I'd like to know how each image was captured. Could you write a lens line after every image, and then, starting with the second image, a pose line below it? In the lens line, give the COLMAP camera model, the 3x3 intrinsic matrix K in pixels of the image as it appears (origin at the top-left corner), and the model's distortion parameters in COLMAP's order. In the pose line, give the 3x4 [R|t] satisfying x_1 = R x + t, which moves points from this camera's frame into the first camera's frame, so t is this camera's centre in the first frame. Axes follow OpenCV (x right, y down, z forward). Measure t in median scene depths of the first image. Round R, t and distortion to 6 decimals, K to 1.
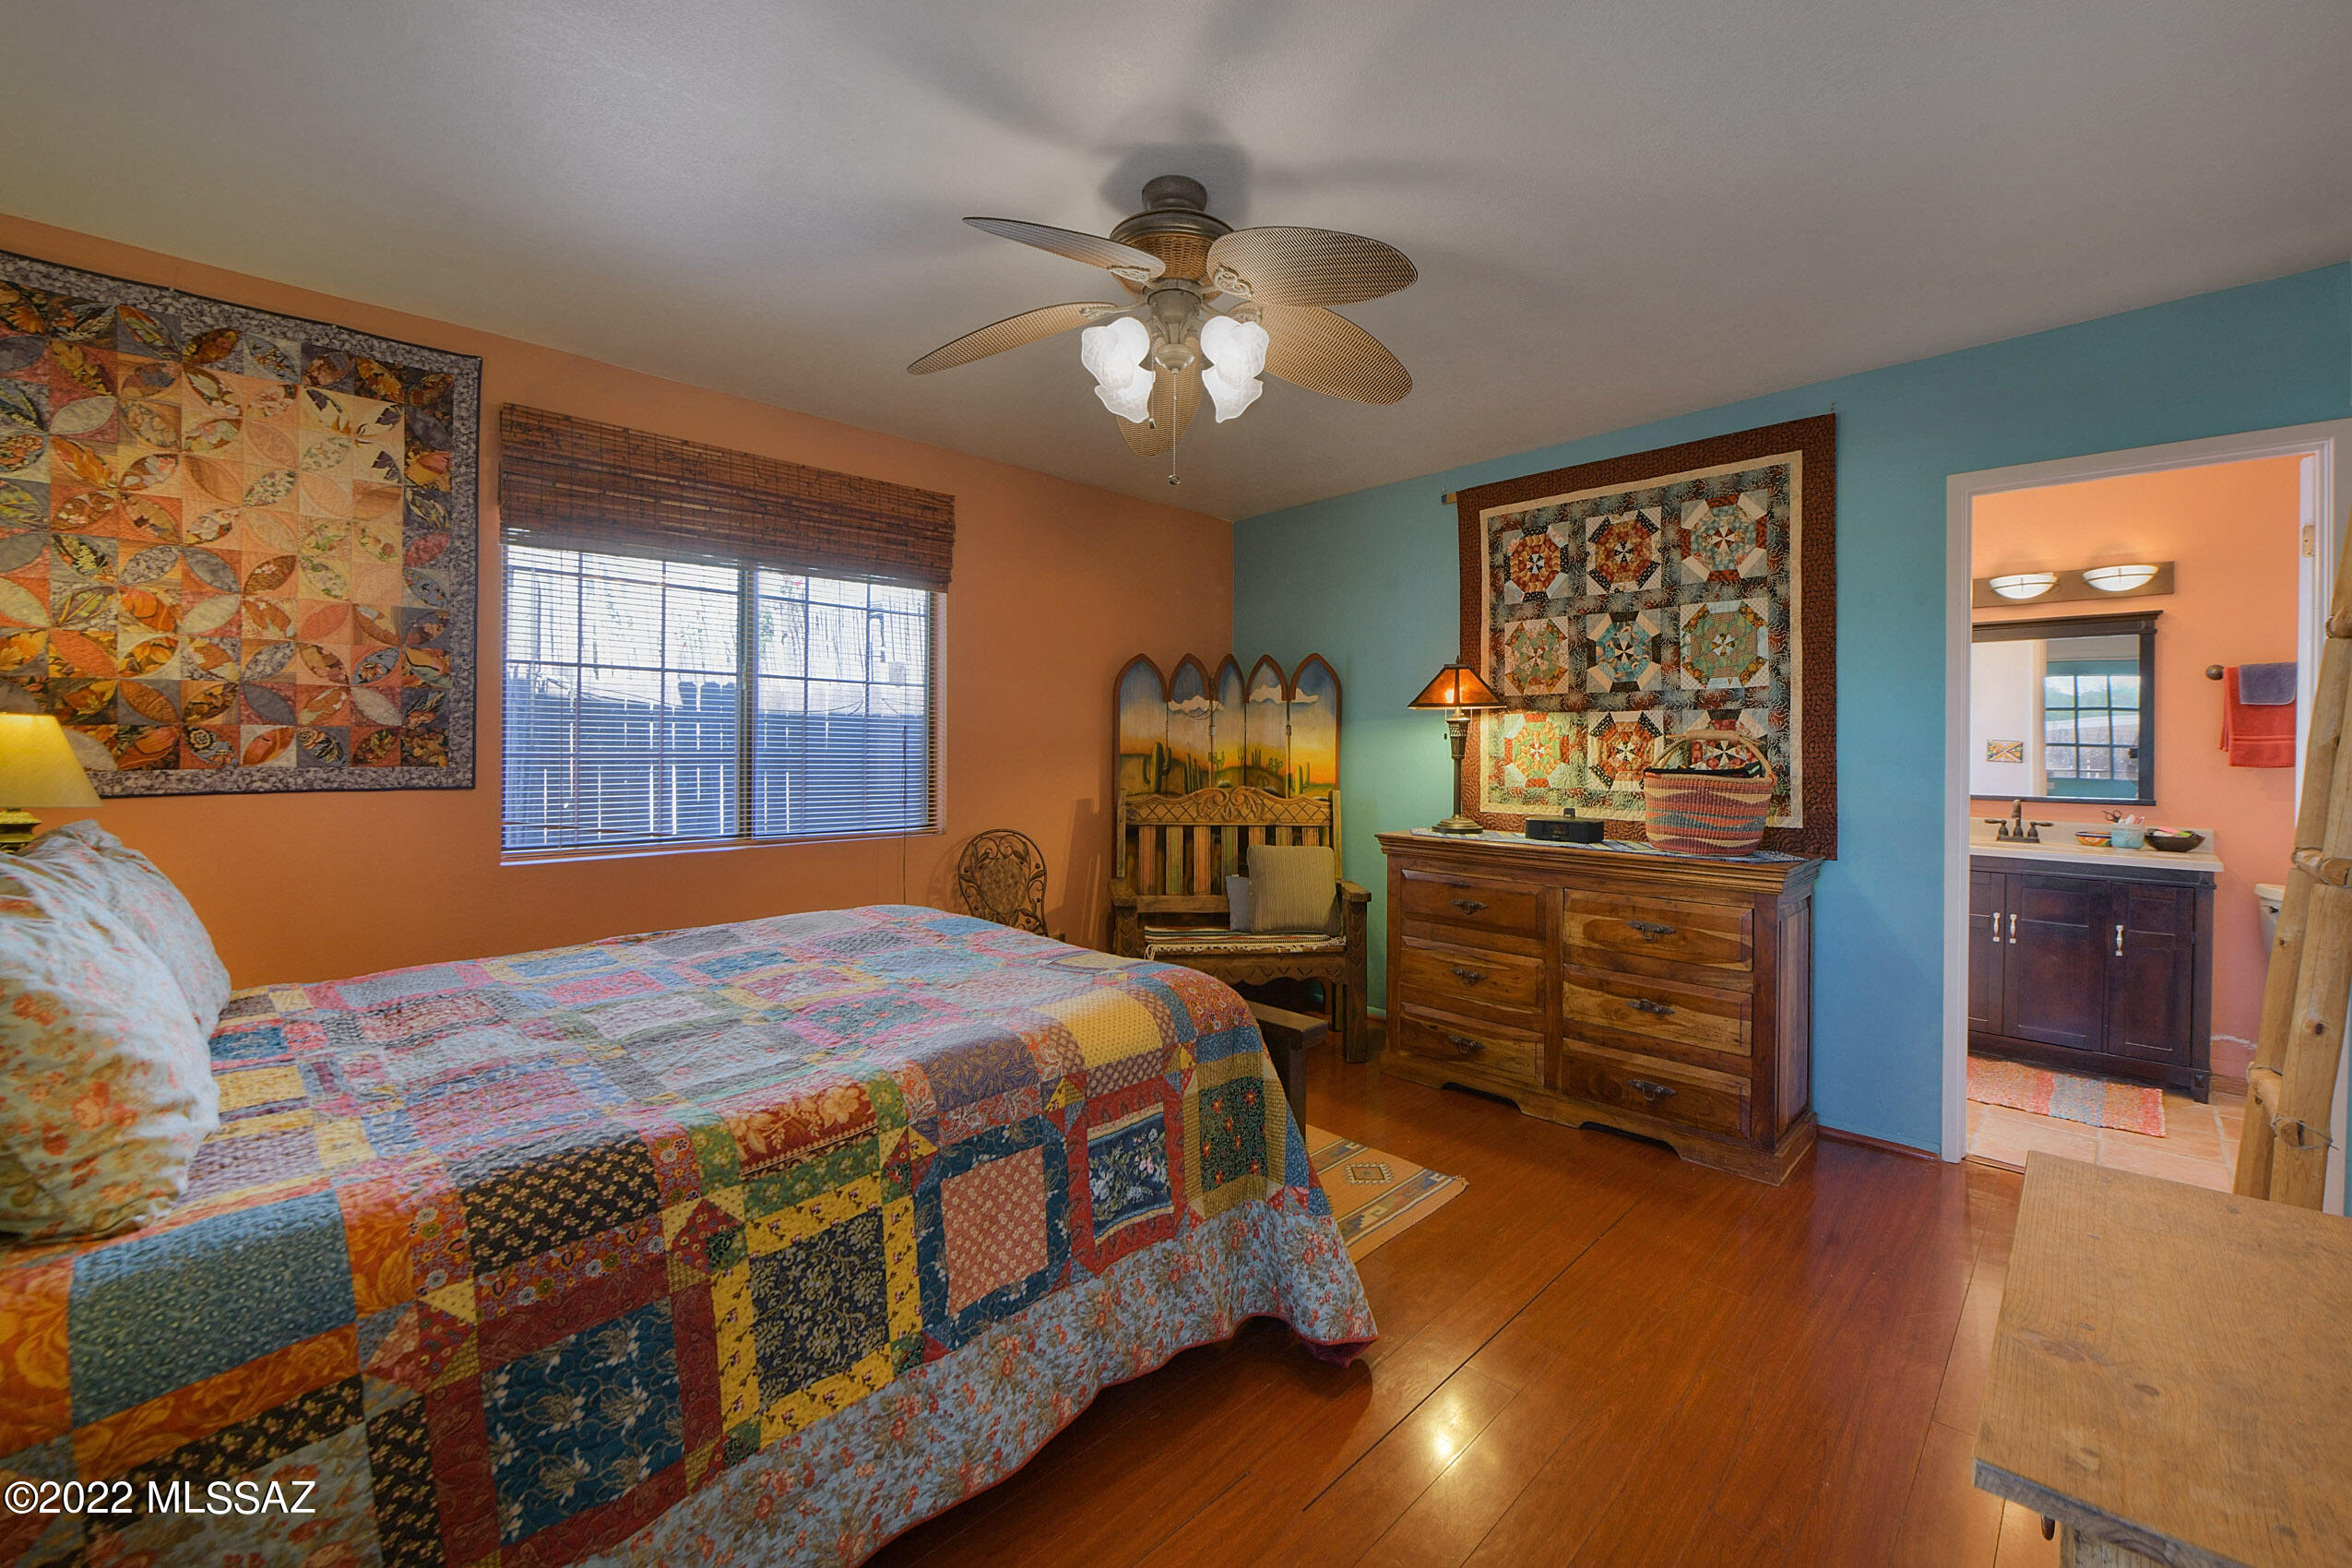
lens RADIAL K [[954.8, 0, 1178.3], [0, 954.8, 762.2], [0, 0, 1]] dist [-0.004304, -0.004310]
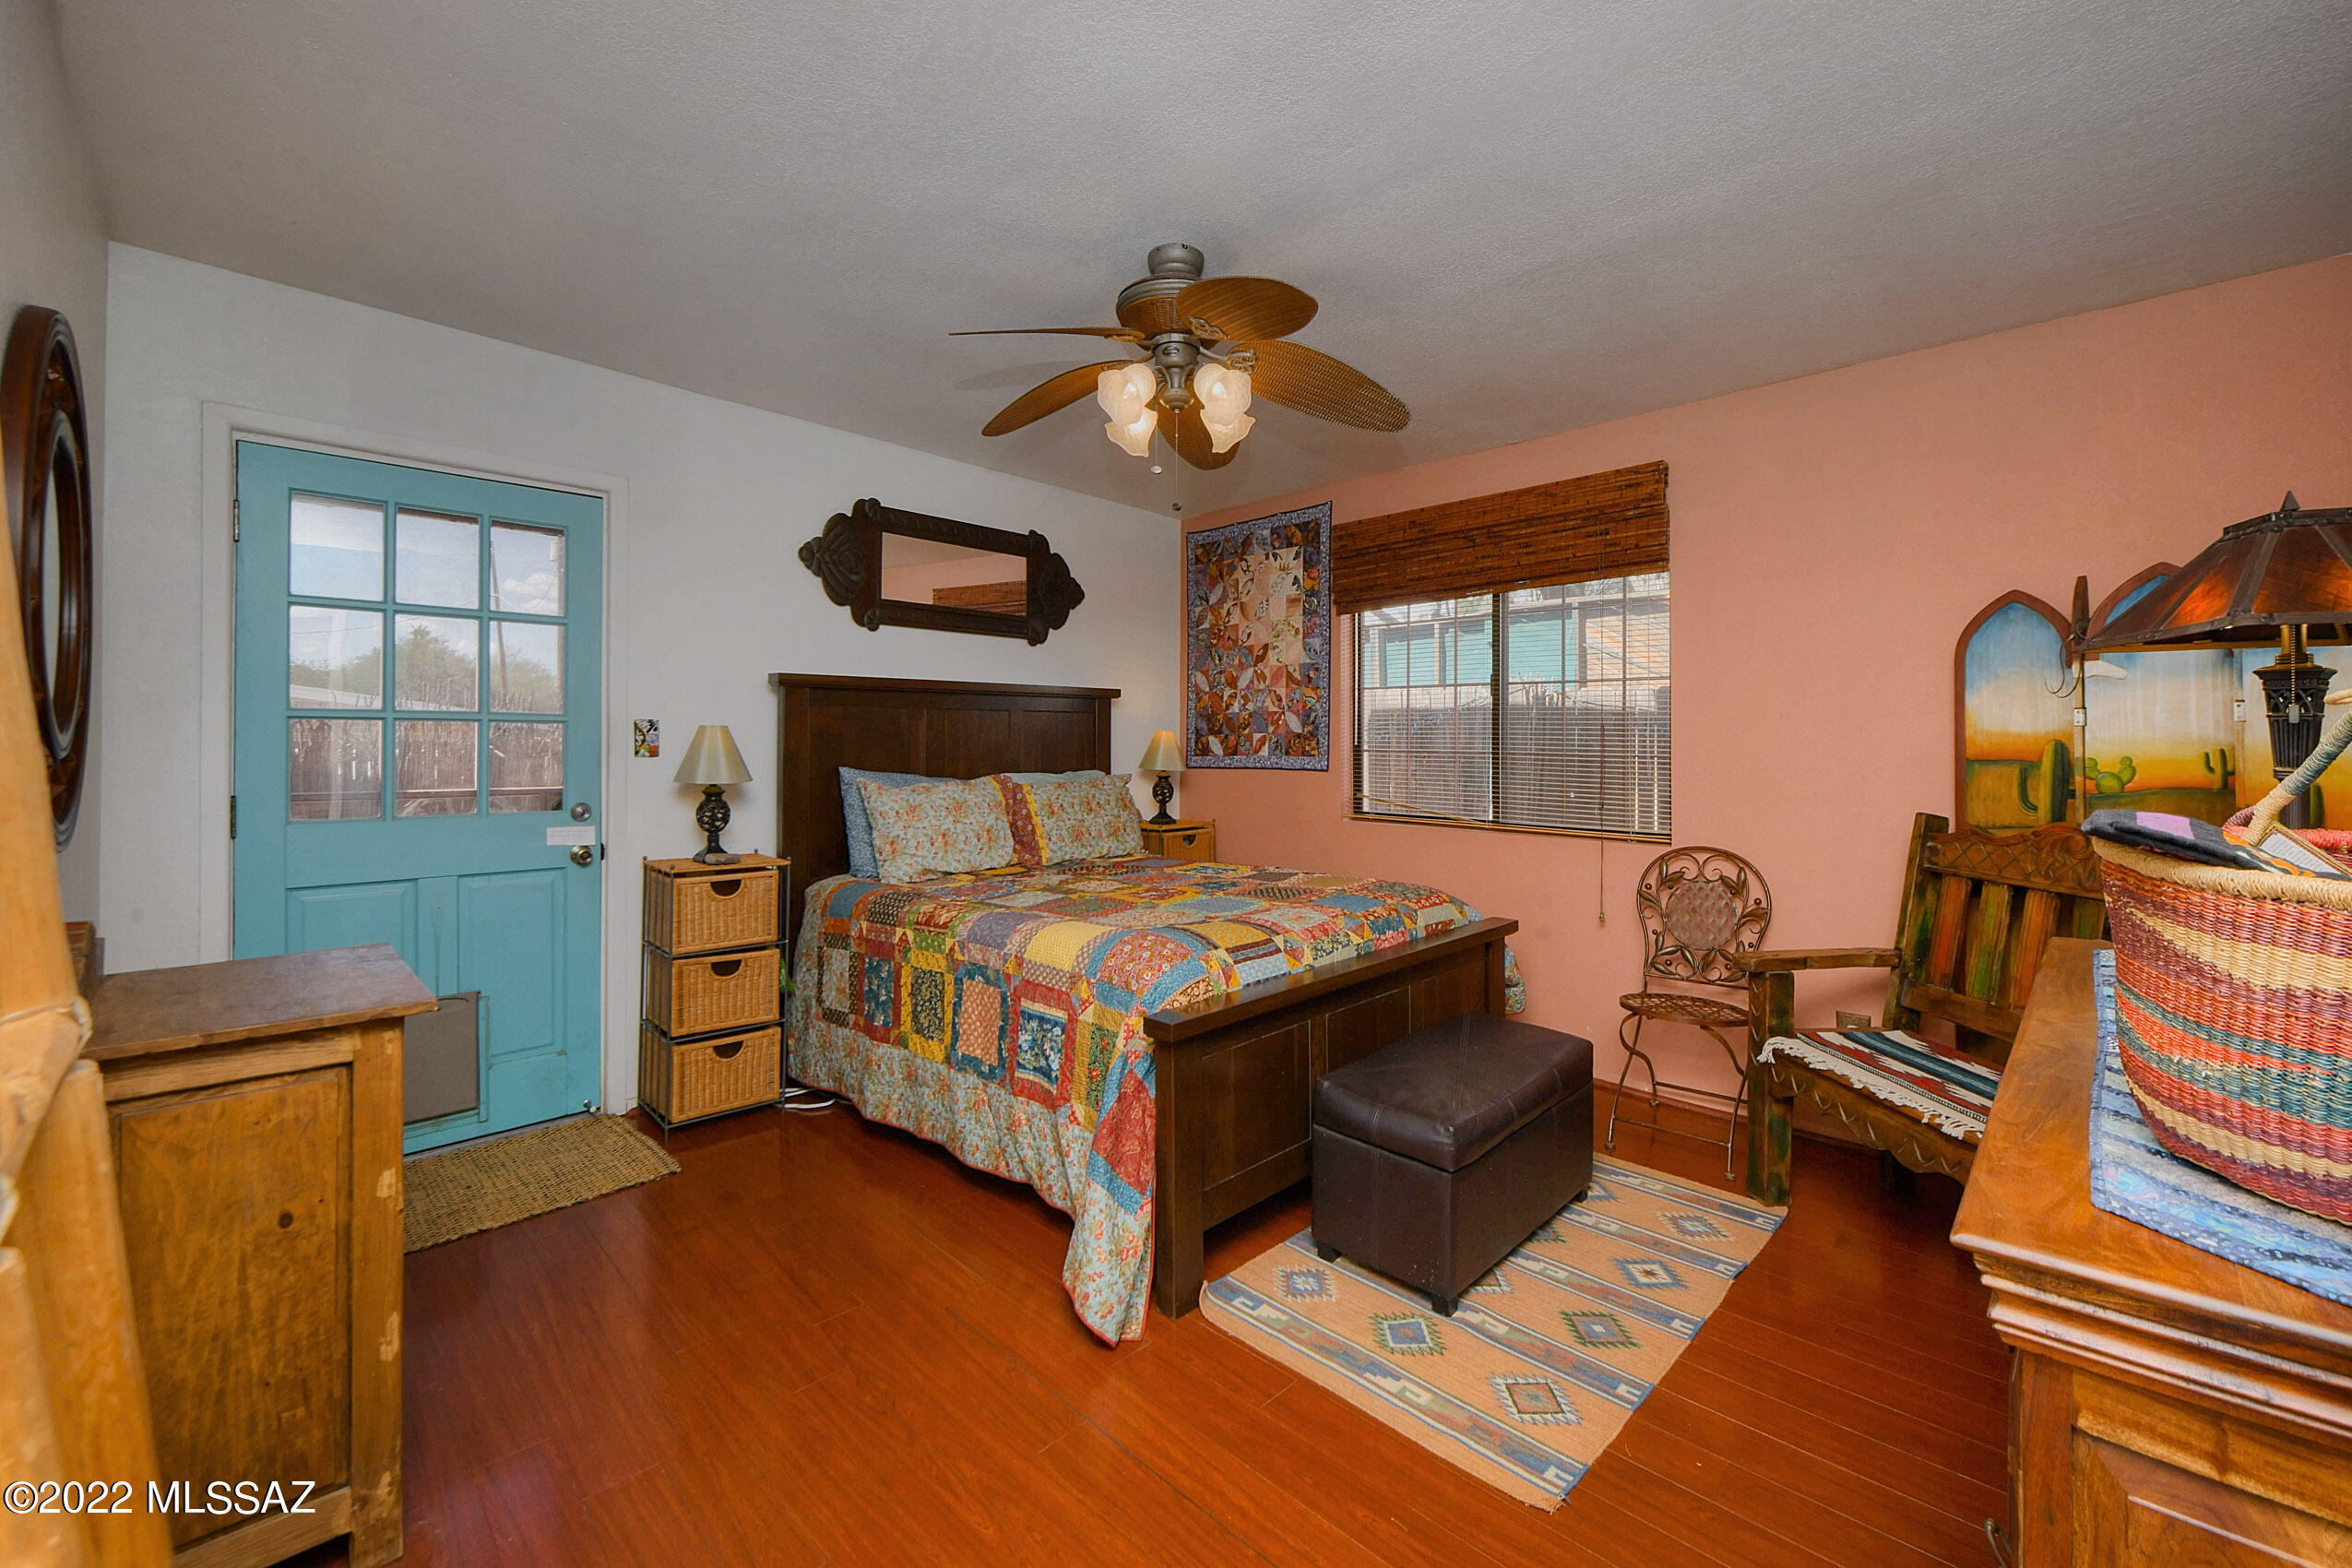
lens RADIAL K [[954.8, 0, 1205.3], [0, 954.8, 745.1], [0, 0, 1]] dist [-0.004304, -0.004310]
pose [[0.008899, -0.002110, -0.999958, 1.001163], [-0.021914, 0.999757, -0.002304, -0.009076], [0.999720, 0.021934, 0.008851, 0.903178]]
